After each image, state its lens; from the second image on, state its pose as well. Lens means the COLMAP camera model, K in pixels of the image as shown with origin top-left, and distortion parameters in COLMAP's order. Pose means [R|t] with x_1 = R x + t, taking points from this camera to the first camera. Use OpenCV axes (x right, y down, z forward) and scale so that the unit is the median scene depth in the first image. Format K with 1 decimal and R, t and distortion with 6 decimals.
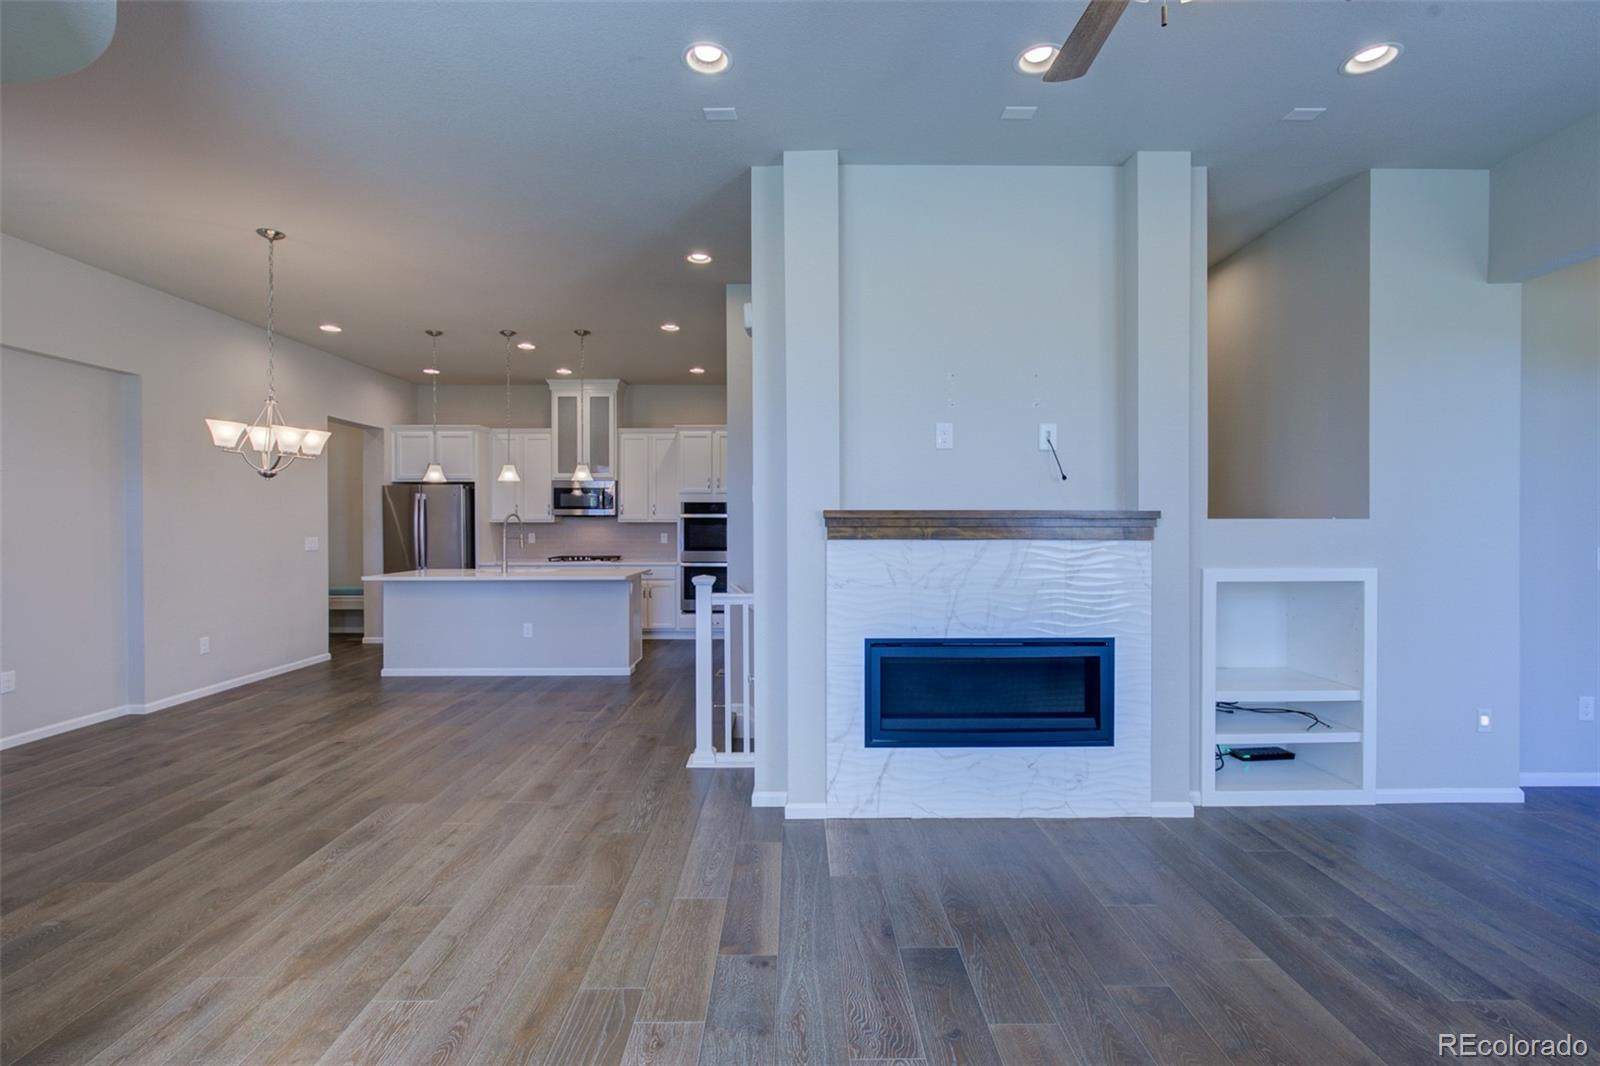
lens RADIAL K [[725.6, 0, 802.6], [0, 725.6, 529.5], [0, 0, 1]] dist [-0.004840, 0.000917]
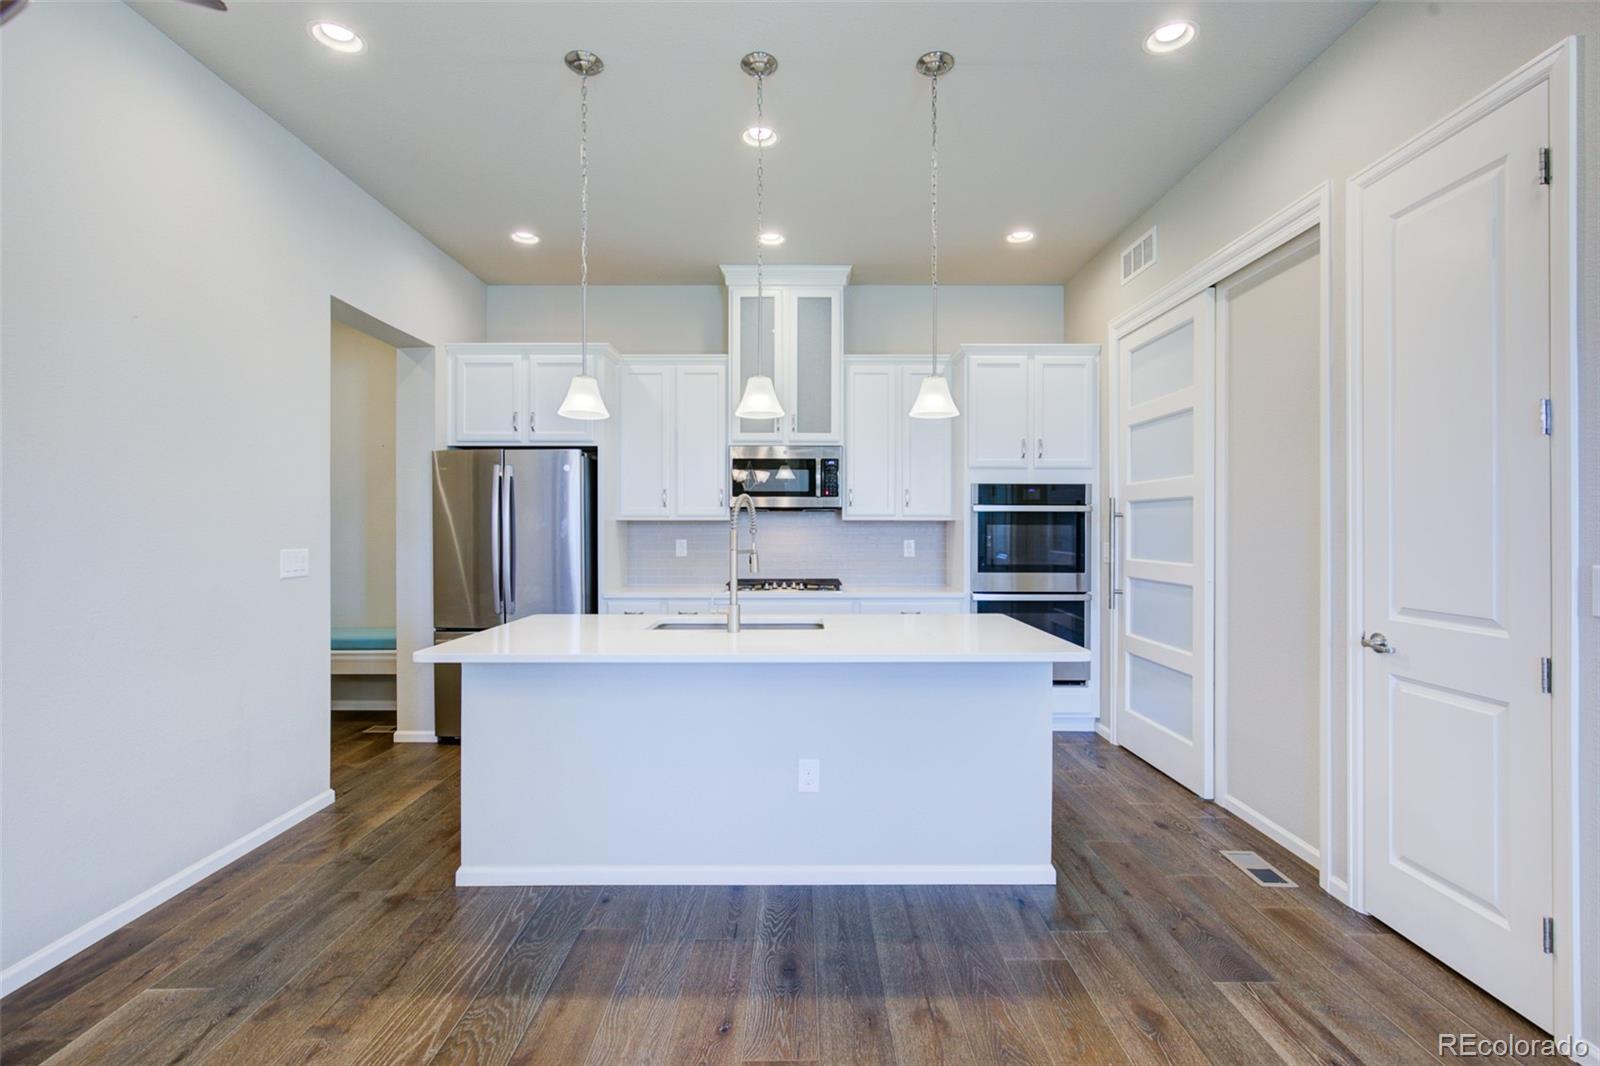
lens RADIAL K [[726.2, 0, 806.7], [0, 726.2, 530.5], [0, 0, 1]] dist [-0.001587, 0.000975]
pose [[0.999983, 0.002124, -0.005410, -0.688435], [-0.002153, 0.999984, -0.005314, 0.002551], [0.005399, 0.005326, 0.999971, 1.064422]]
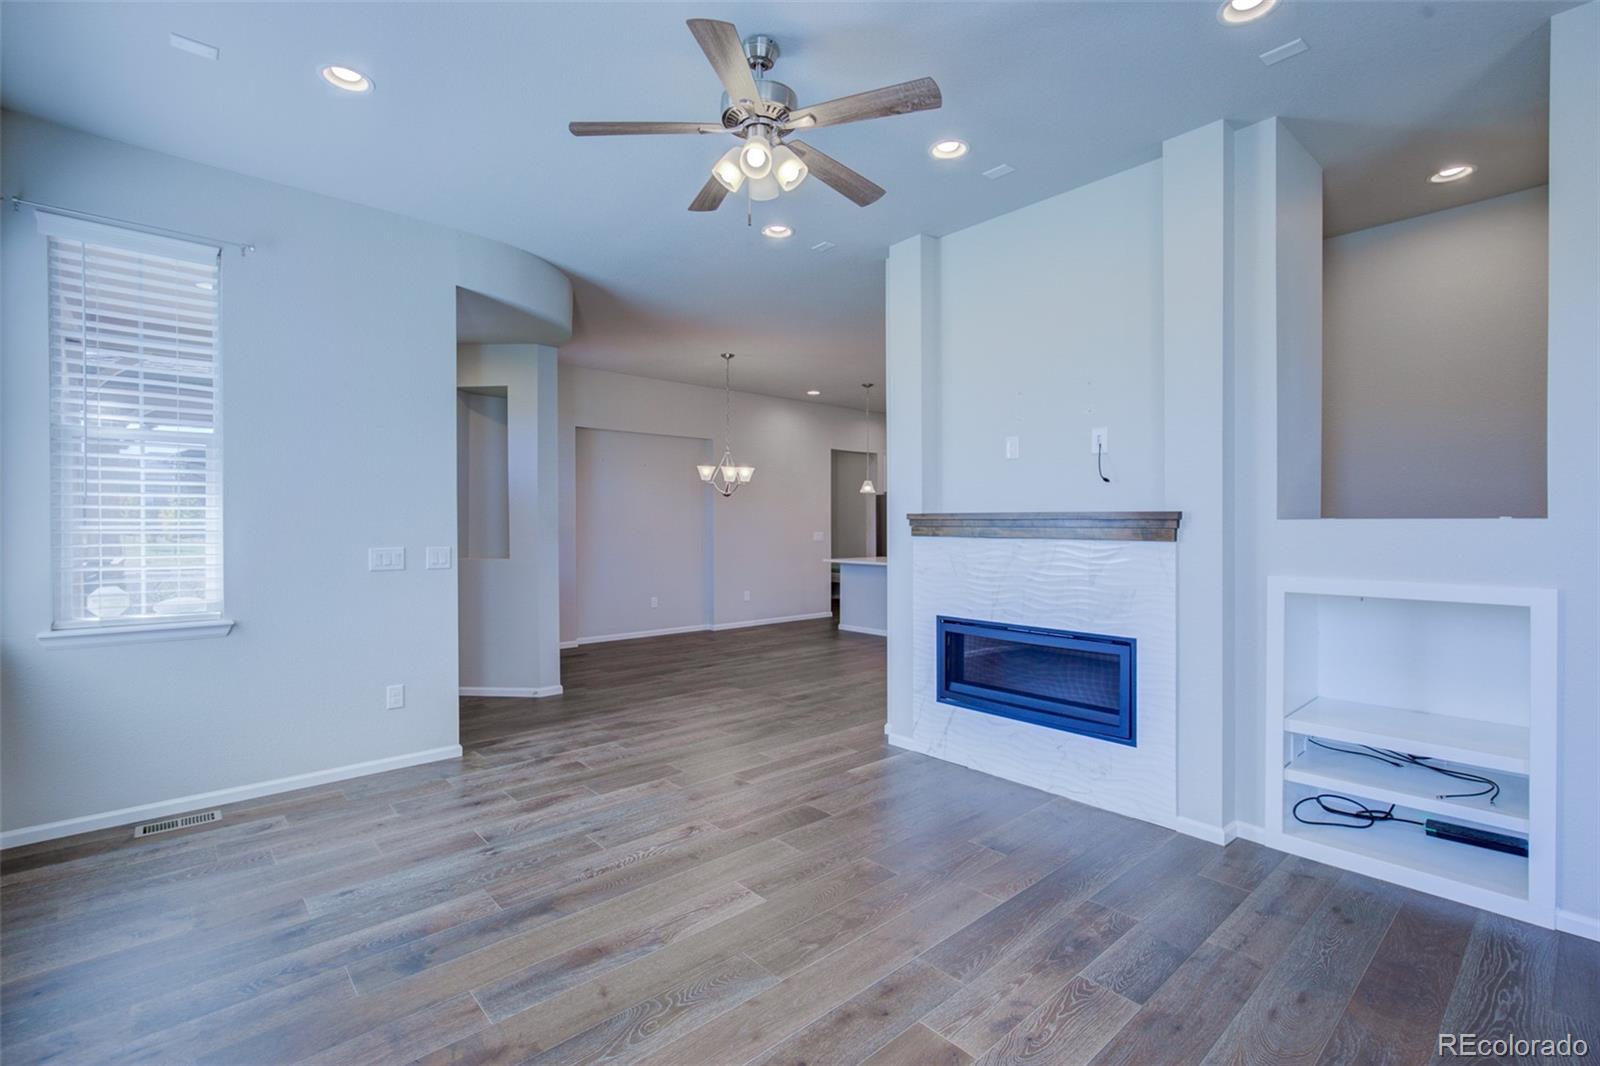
lens RADIAL K [[726.2, 0, 806.7], [0, 726.2, 530.5], [0, 0, 1]] dist [-0.001587, 0.000975]
pose [[0.660230, 0.008532, -0.751015, 0.836809], [-0.006326, 0.999963, 0.005799, -0.002660], [0.751037, 0.000922, 0.660260, -0.002251]]
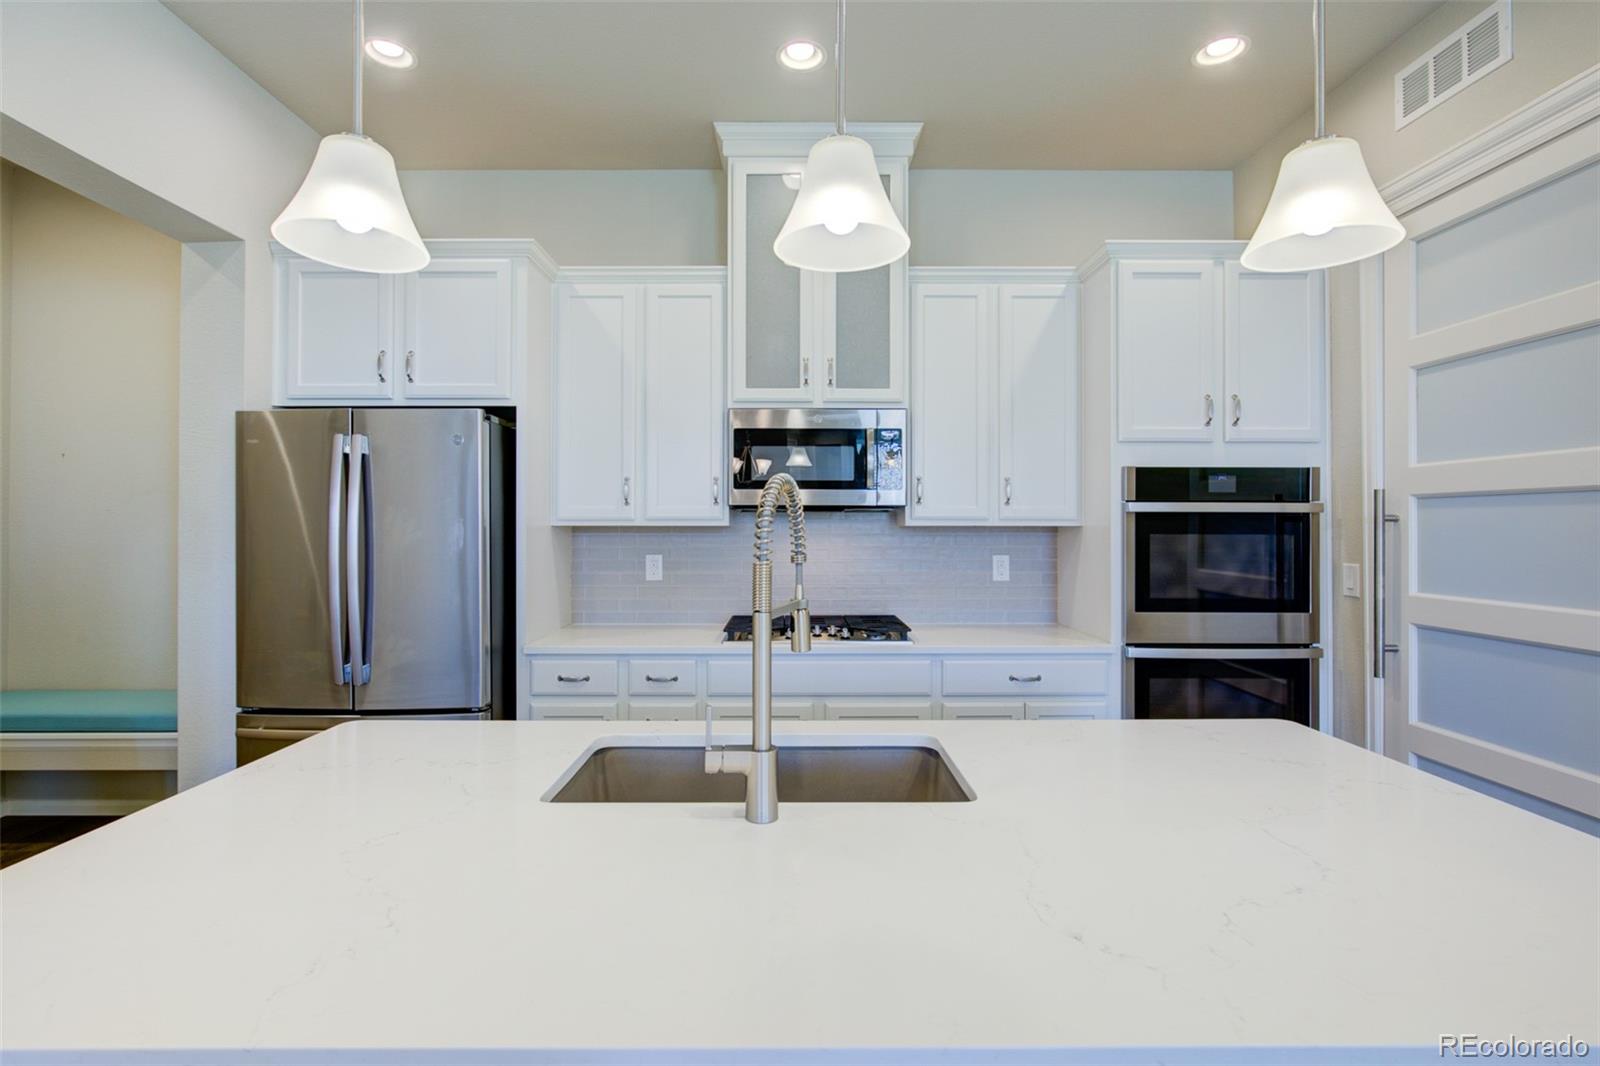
lens RADIAL K [[742.5, 0, 797.5], [0, 742.5, 523.7], [0, 0, 1]] dist [-0.003561, -0.000085]
pose [[0.999991, 0.001994, -0.003813, -0.756575], [-0.002046, 0.999903, -0.013751, -0.014920], [0.003785, 0.013758, 0.999898, 1.551910]]
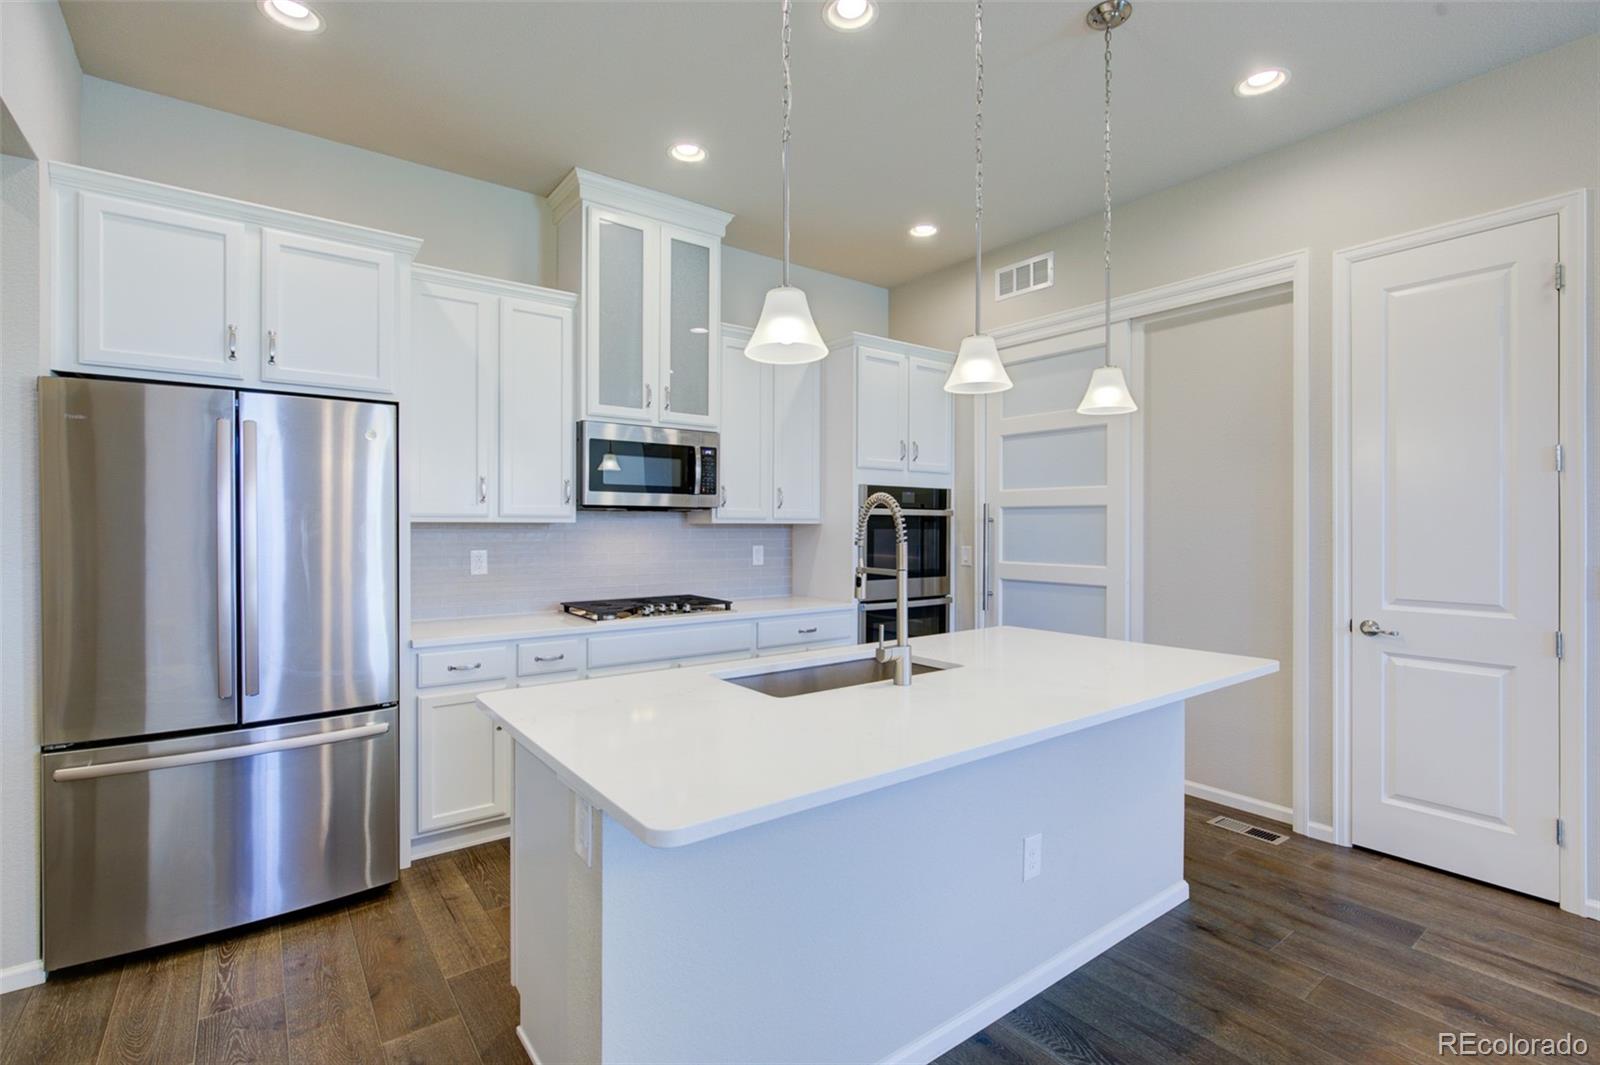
lens RADIAL K [[726.2, 0, 806.7], [0, 726.2, 530.0], [0, 0, 1]] dist [-0.001587, 0.000975]
pose [[0.803192, -0.000144, 0.595720, -1.192201], [0.001917, 0.999995, -0.002343, -0.011524], [-0.595717, 0.003024, 0.803189, 1.456003]]
